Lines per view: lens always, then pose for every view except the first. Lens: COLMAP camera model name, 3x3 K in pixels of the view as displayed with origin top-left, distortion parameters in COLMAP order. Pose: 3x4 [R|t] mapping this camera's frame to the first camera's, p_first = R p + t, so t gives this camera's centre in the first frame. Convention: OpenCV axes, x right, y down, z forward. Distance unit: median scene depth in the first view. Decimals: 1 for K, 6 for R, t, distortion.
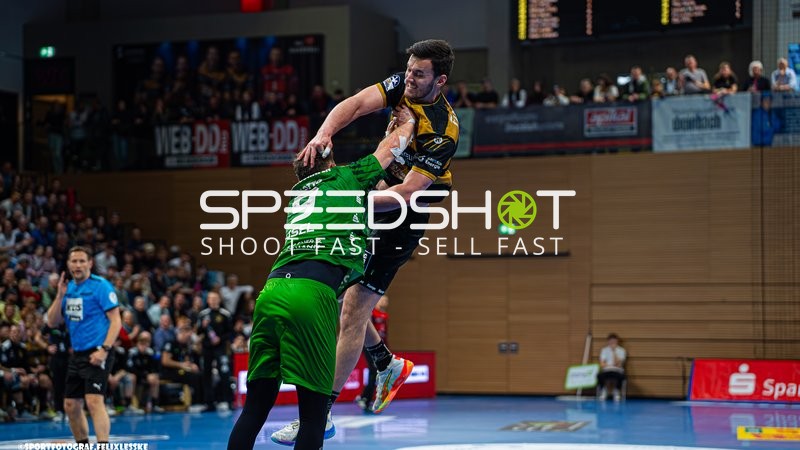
lens RADIAL K [[2228.0, 0, 400.0], [0, 2228.0, 225.0], [0, 0, 1]] dist [0.747079, -0.208492]
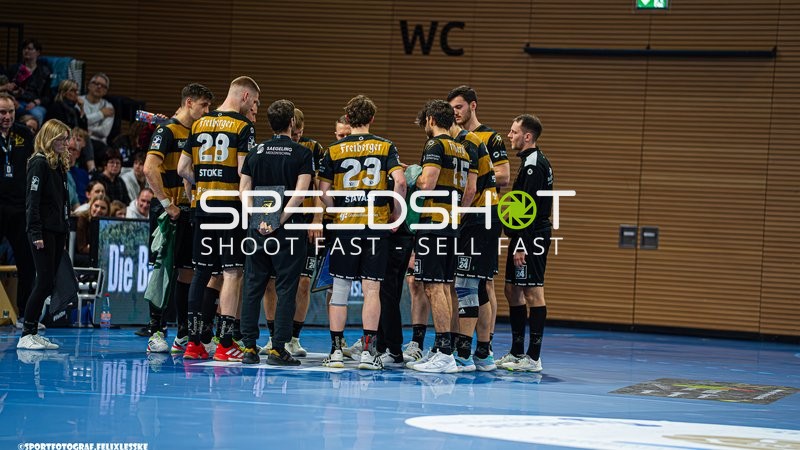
lens RADIAL K [[4782.1, 0, 400.0], [0, 4782.1, 225.0], [0, 0, 1]] dist [8.775360, 3.694939]
pose [[0.999612, 0.026513, -0.008532, 0.018440], [-0.025944, 0.997799, 0.061031, -0.129857], [0.010132, -0.060786, 0.998099, -1.129588]]
